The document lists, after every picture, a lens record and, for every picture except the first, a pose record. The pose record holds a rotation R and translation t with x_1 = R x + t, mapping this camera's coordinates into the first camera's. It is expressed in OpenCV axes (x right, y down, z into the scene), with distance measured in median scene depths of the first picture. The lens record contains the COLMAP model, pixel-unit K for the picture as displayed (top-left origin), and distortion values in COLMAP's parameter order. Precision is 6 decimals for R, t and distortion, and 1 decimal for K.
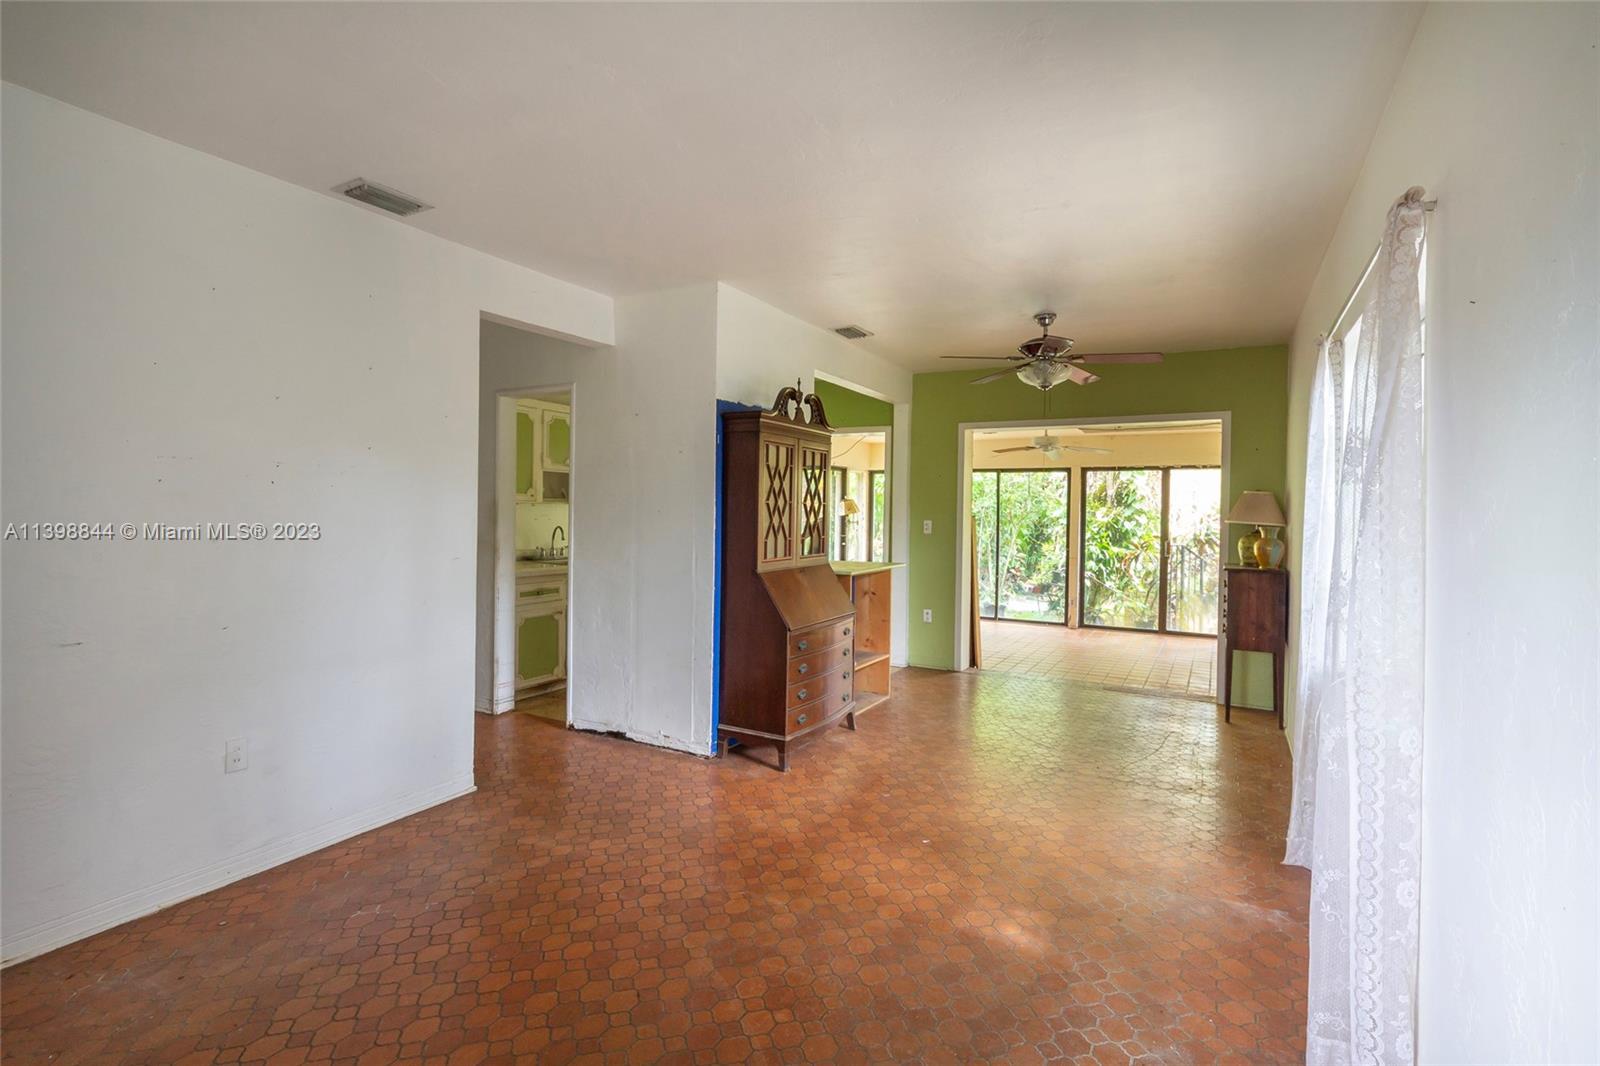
lens RADIAL K [[770.7, 0, 790.6], [0, 770.7, 520.0], [0, 0, 1]] dist [0.003152, 0.002294]
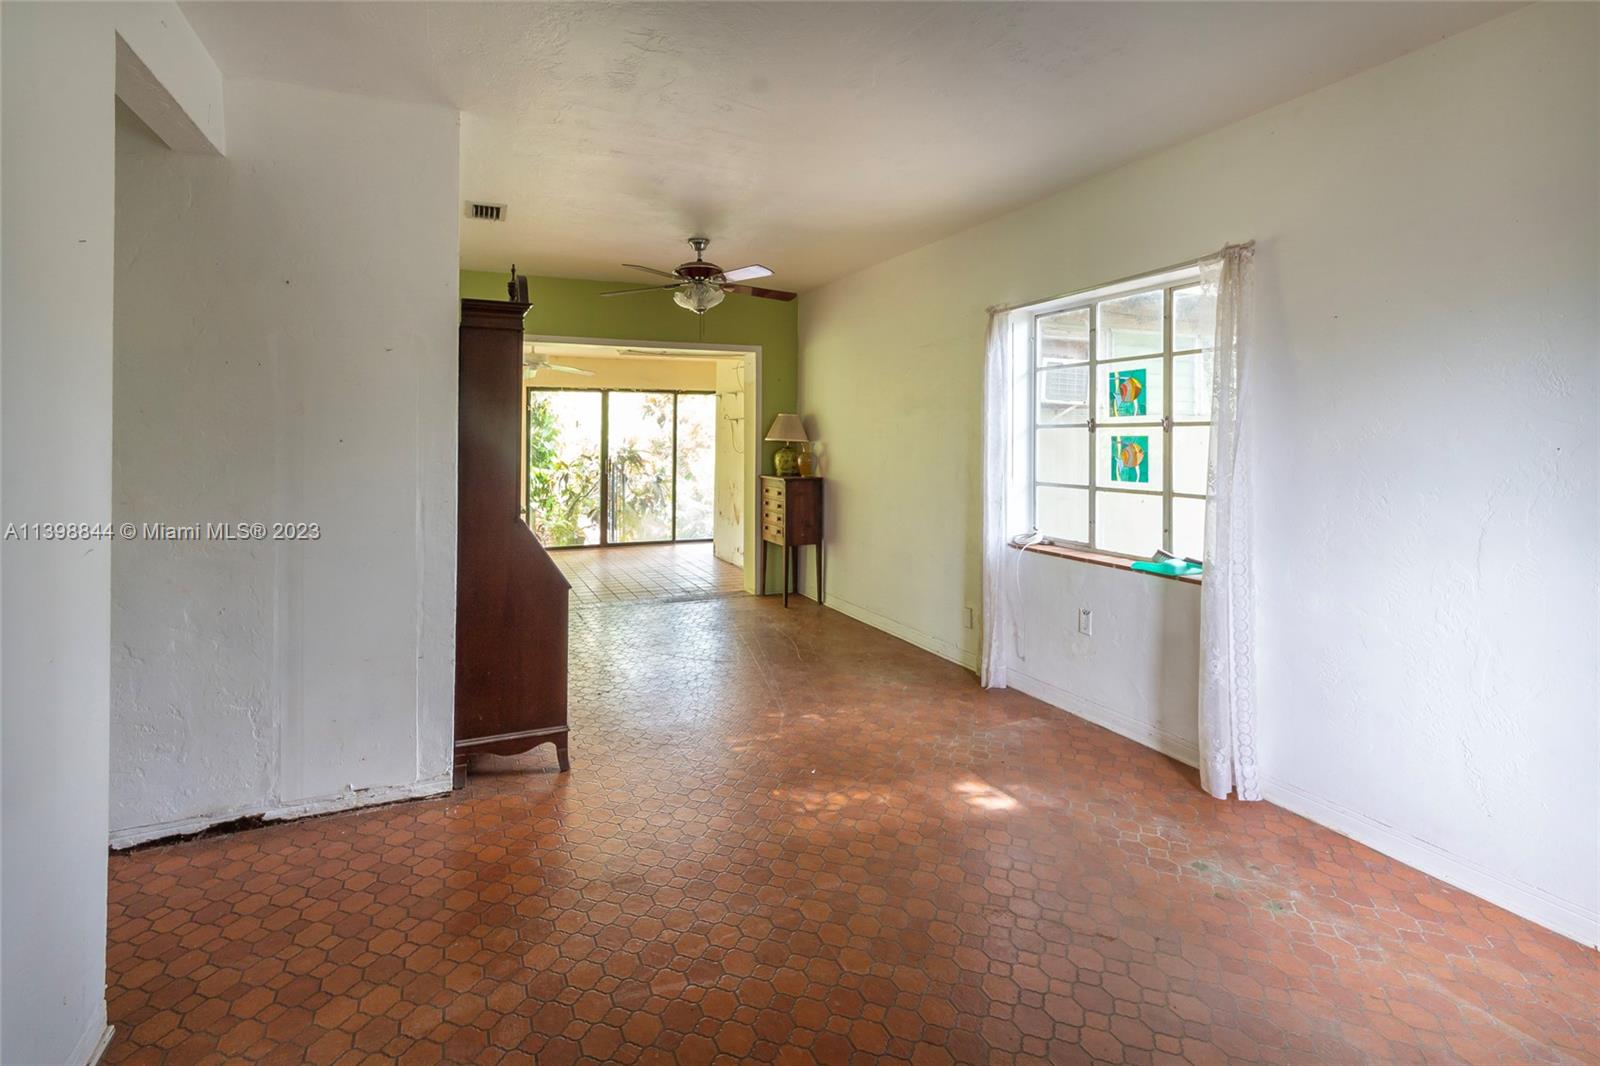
lens RADIAL K [[770.7, 0, 829.8], [0, 770.7, 438.2], [0, 0, 1]] dist [0.003152, 0.002294]
pose [[0.589044, -0.017615, 0.807909, -0.393575], [0.018657, 0.999792, 0.008196, -0.009542], [-0.807886, 0.010246, 0.589250, 0.265090]]
